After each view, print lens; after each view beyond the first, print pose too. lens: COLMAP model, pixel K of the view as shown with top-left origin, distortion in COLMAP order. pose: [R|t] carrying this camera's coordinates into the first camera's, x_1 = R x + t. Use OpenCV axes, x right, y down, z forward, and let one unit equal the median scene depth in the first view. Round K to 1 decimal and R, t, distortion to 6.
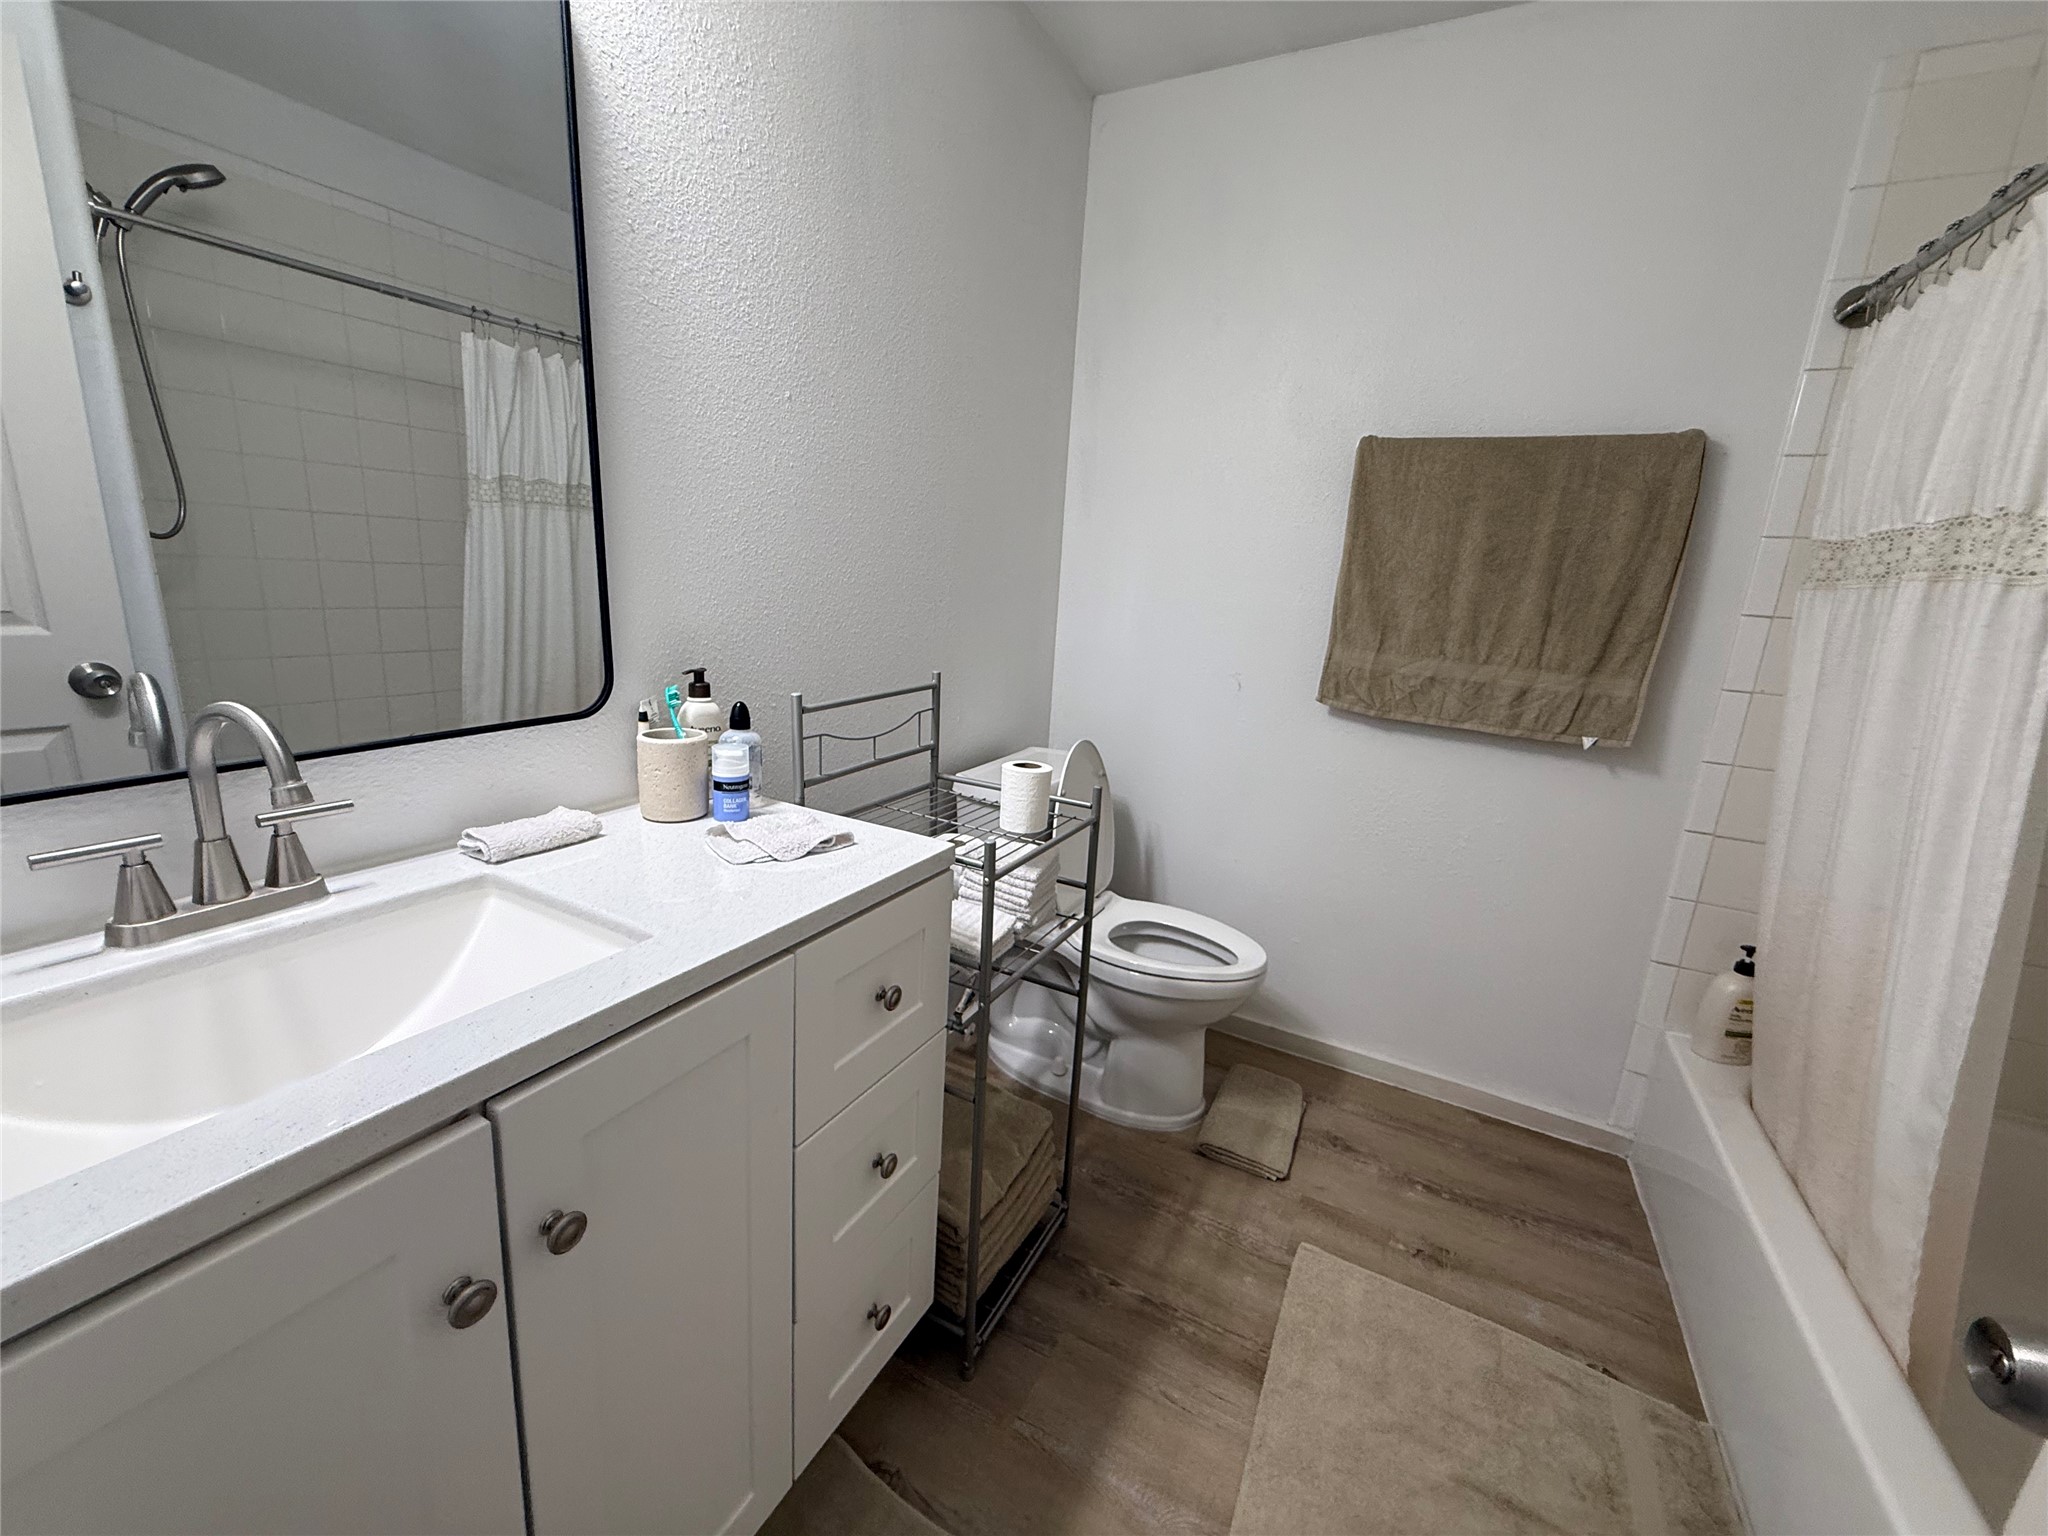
lens RADIAL K [[818.8, 0, 1022.5], [0, 818.8, 769.4], [0, 0, 1]] dist [-0.000227, 0.000124]
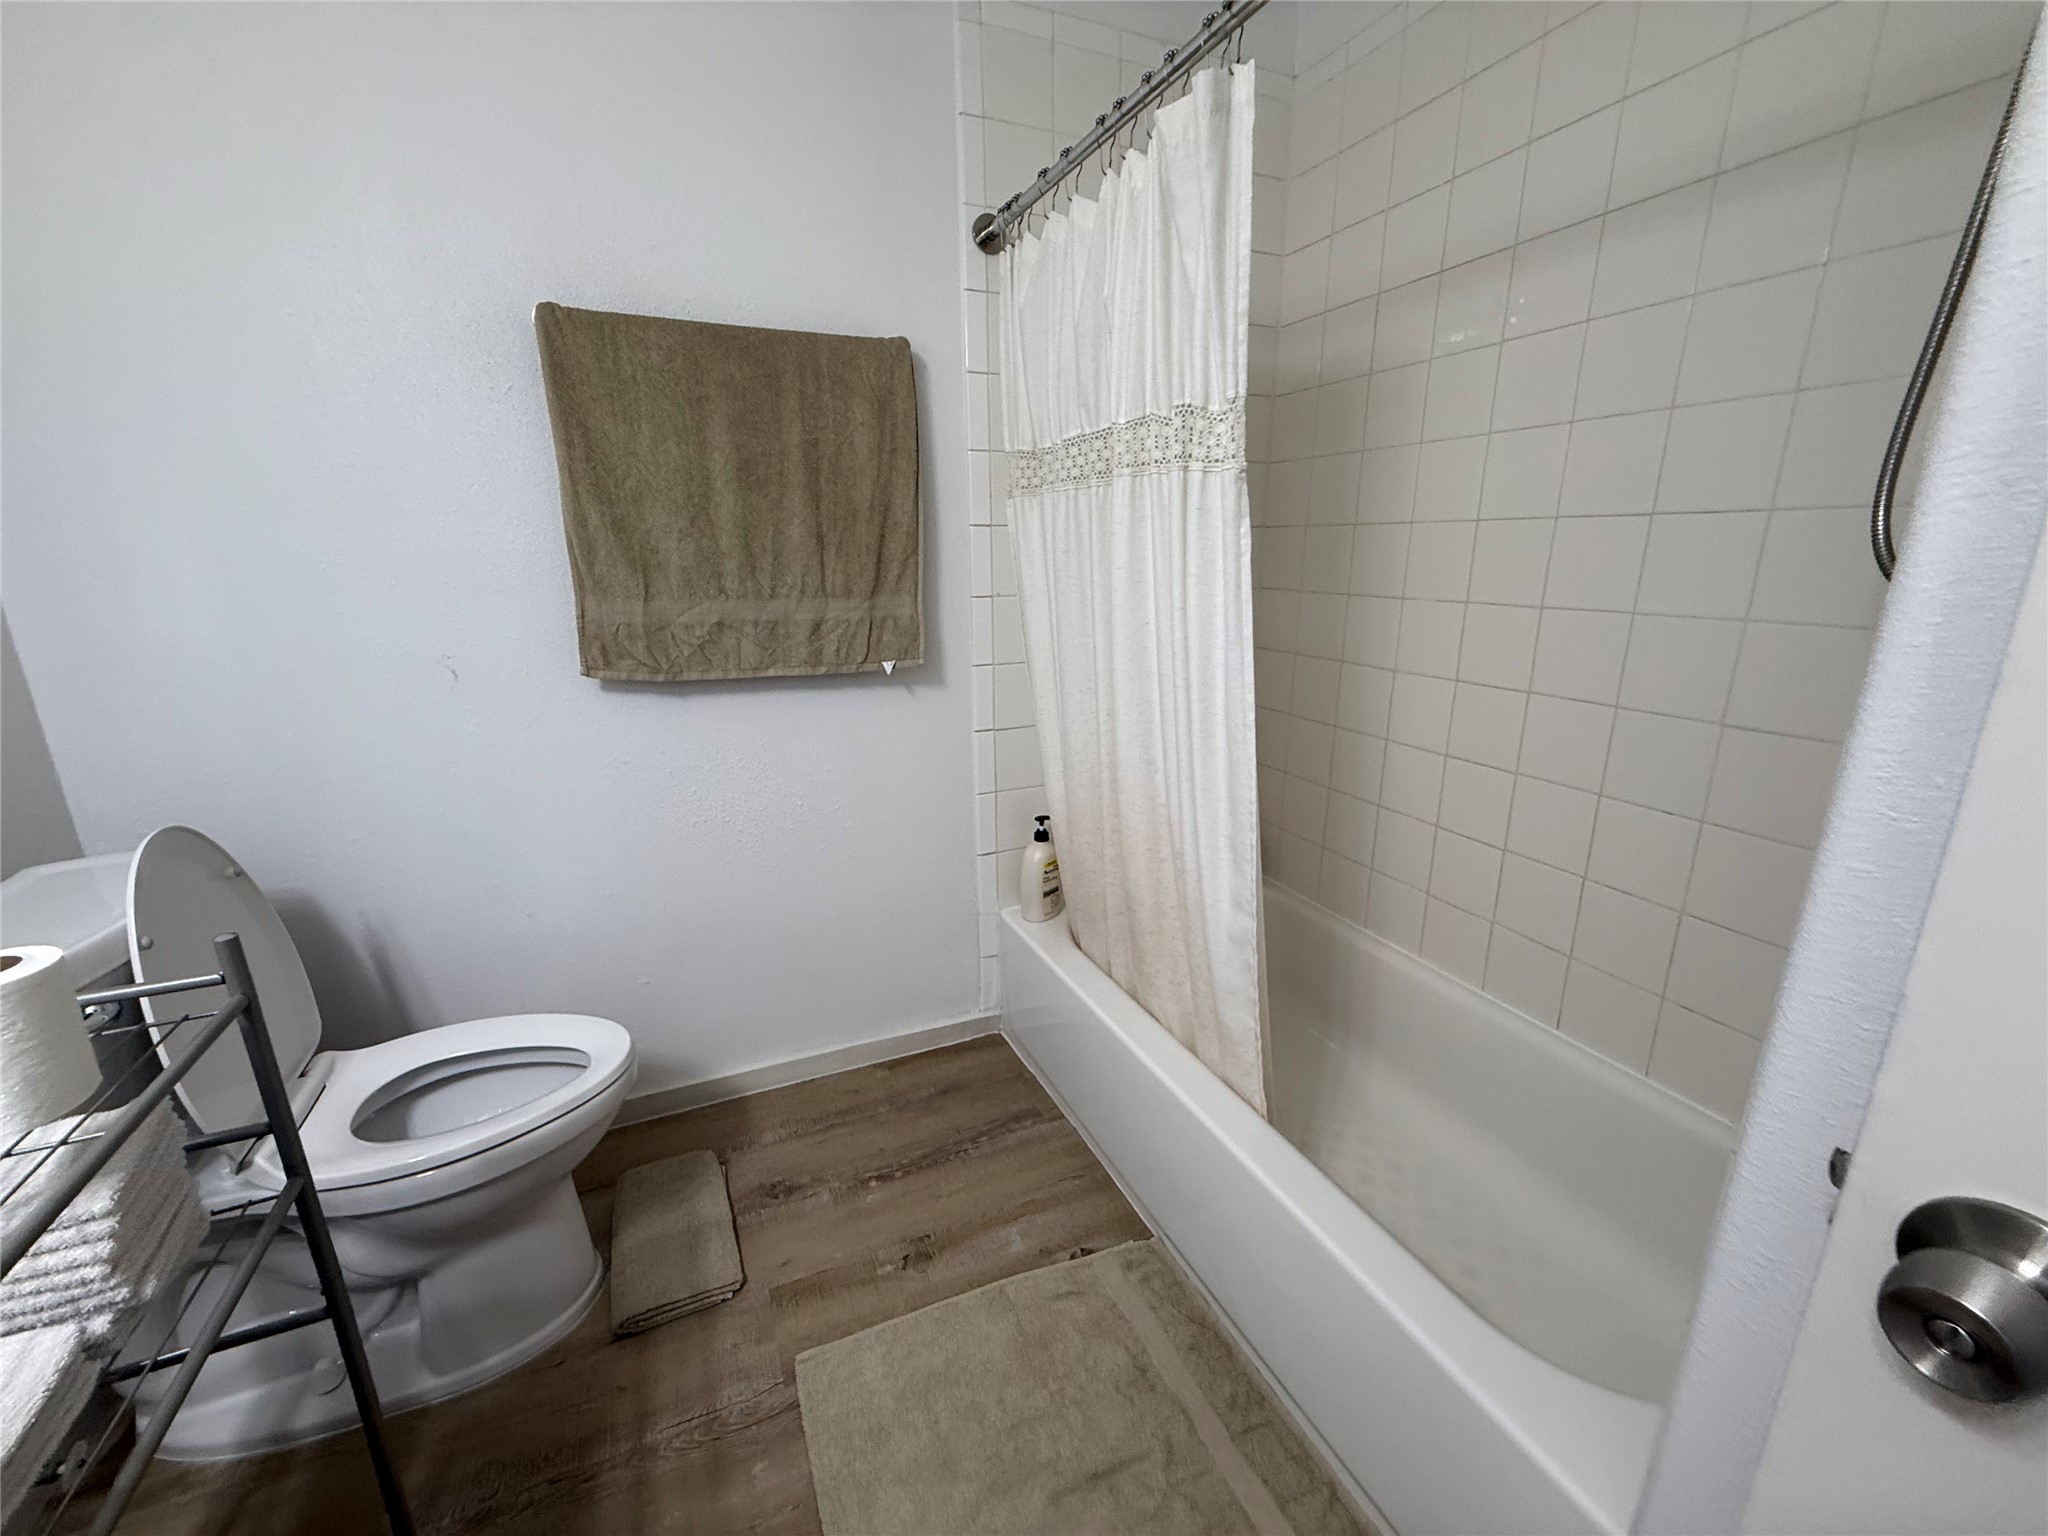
lens RADIAL K [[818.8, 0, 1022.5], [0, 818.8, 769.4], [0, 0, 1]] dist [-0.000227, 0.000124]
pose [[0.617712, -0.267608, 0.739471, 0.040439], [0.225867, 0.961074, 0.159127, -0.034103], [-0.753270, 0.068728, 0.654111, 0.252925]]
